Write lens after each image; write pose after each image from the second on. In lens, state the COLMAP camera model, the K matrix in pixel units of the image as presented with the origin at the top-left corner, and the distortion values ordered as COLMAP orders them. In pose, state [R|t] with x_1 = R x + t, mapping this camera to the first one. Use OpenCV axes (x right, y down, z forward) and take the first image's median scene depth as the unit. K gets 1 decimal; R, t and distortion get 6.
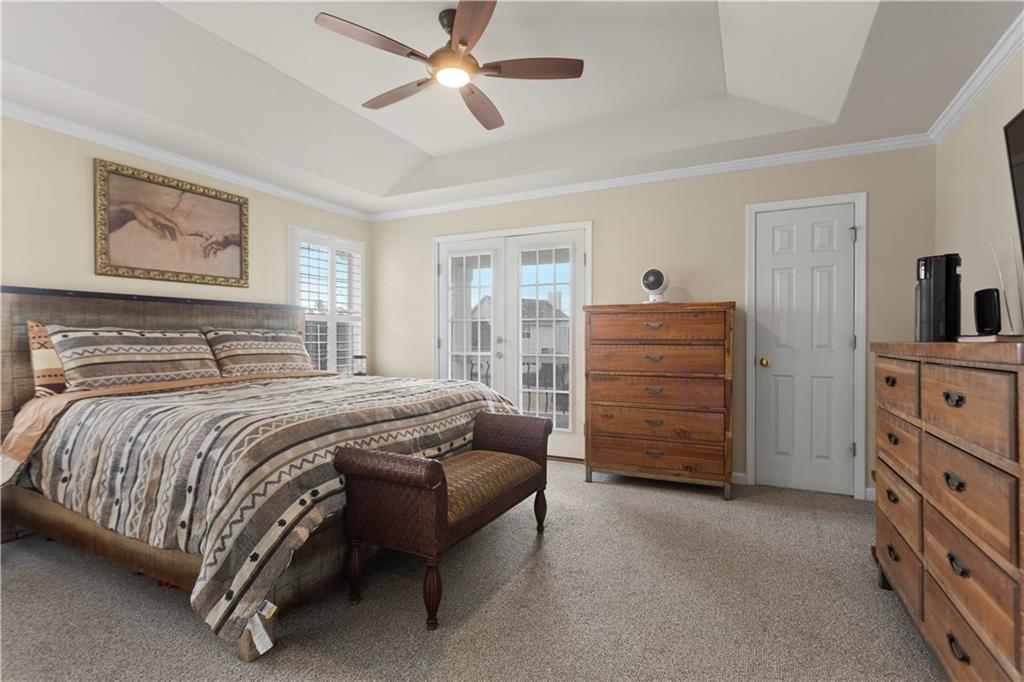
lens RADIAL K [[488.2, 0, 512.0], [0, 488.2, 341.0], [0, 0, 1]] dist [0.000736, 0.000681]
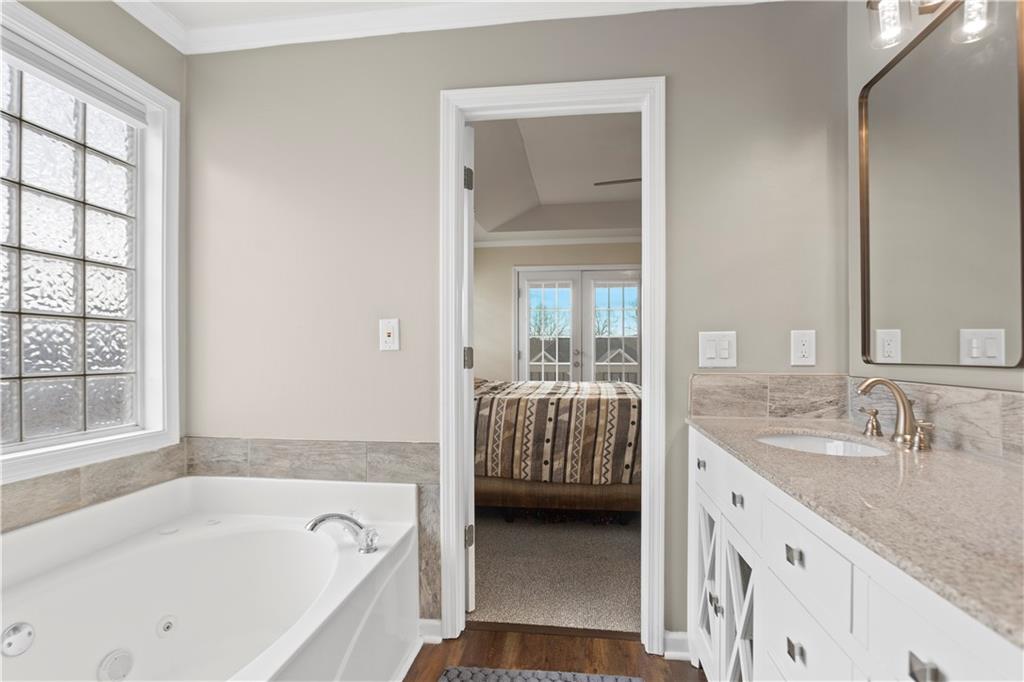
lens RADIAL K [[502.2, 0, 513.1], [0, 502.2, 350.6], [0, 0, 1]] dist [-0.010706, 0.000650]
pose [[0.943362, -0.000039, 0.331764, -0.845875], [0.002728, 0.999967, -0.007639, 0.004681], [-0.331753, 0.008112, 0.943331, -0.228467]]
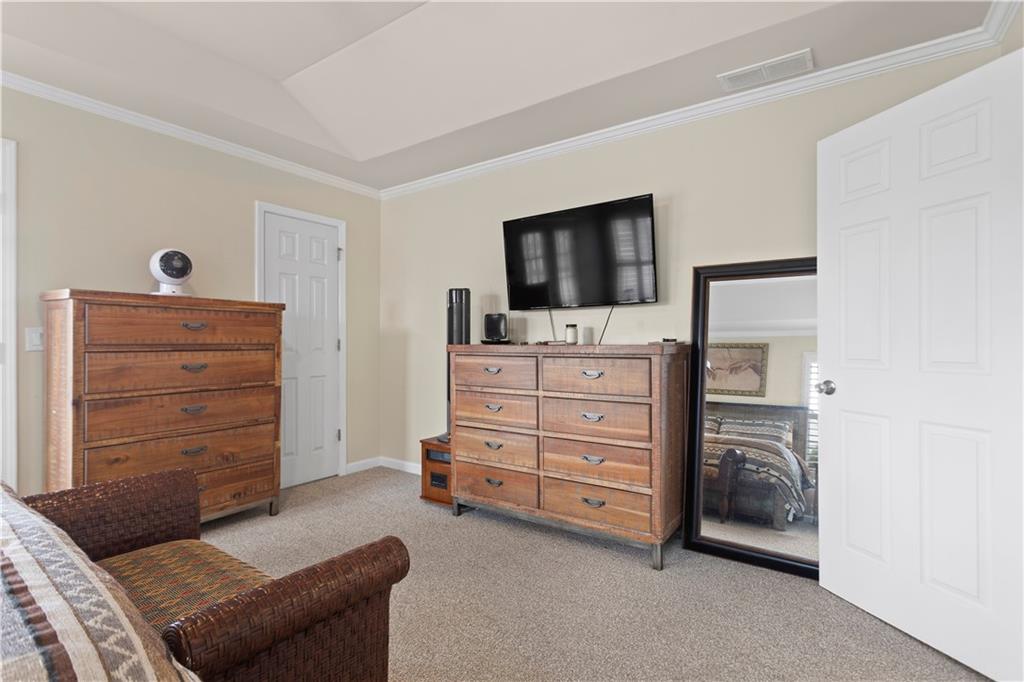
lens RADIAL K [[488.2, 0, 512.0], [0, 488.2, 341.0], [0, 0, 1]] dist [0.000736, 0.000681]
pose [[0.150175, -0.002386, 0.988656, -0.415086], [0.004775, 0.999987, 0.001688, -0.007024], [-0.988648, 0.004468, 0.150185, 0.407924]]
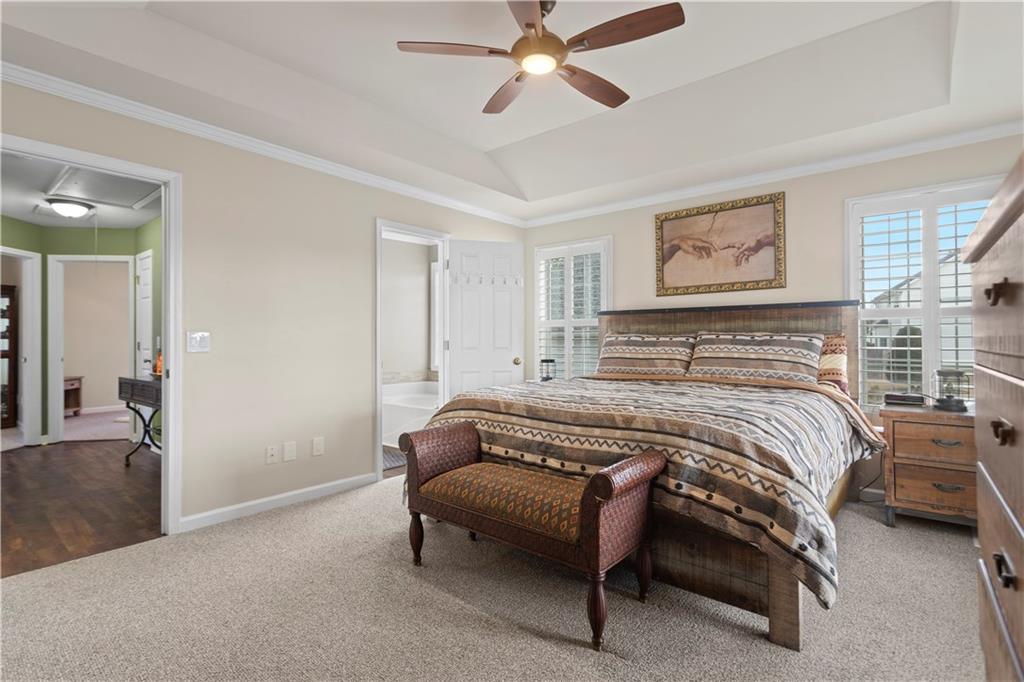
lens RADIAL K [[489.4, 0, 512.0], [0, 489.4, 341.0], [0, 0, 1]] dist [-0.003914, 0.000327]
pose [[-0.224237, 0.002352, -0.974532, 0.588572], [-0.006464, 0.999971, 0.003901, -0.009246], [0.974513, 0.007174, -0.224216, 0.858588]]
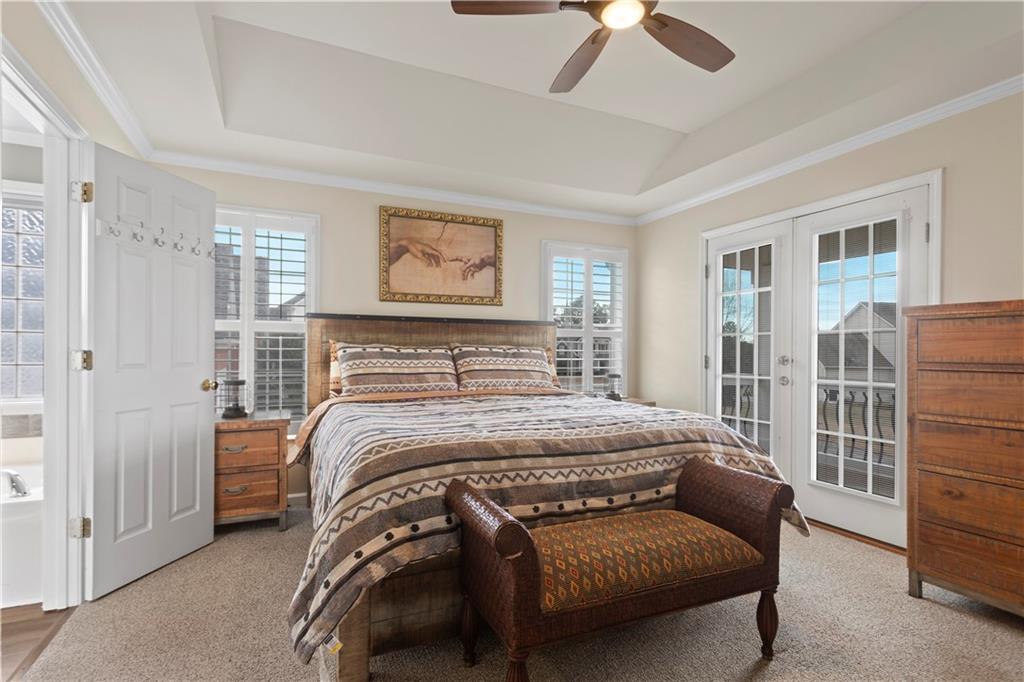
lens RADIAL K [[502.9, 0, 506.6], [0, 502.9, 351.3], [0, 0, 1]] dist [0.000808, 0.000597]
pose [[0.778822, 0.006675, -0.627209, 0.171457], [-0.013657, 0.999887, -0.006317, -0.006286], [0.627096, 0.013485, 0.778825, 0.210277]]
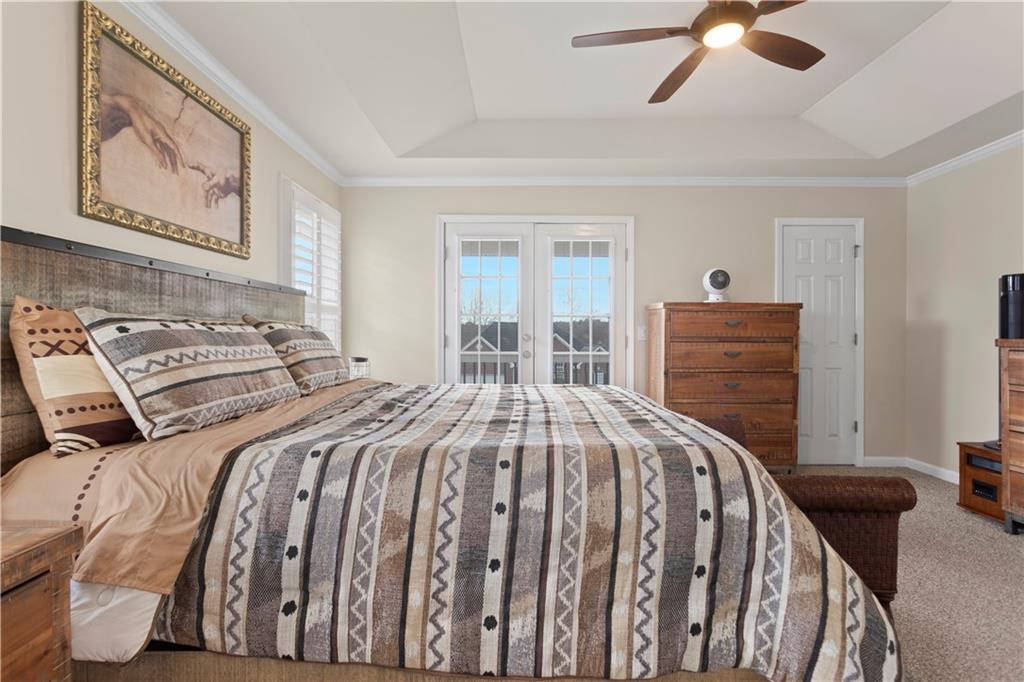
lens RADIAL K [[488.1, 0, 510.4], [0, 488.1, 337.0], [0, 0, 1]] dist [0.001356, 0.000730]
pose [[0.894311, 0.000543, 0.447446, -0.630883], [0.001082, 0.999994, -0.003376, 0.000136], [-0.447445, 0.003504, 0.894305, 0.292216]]
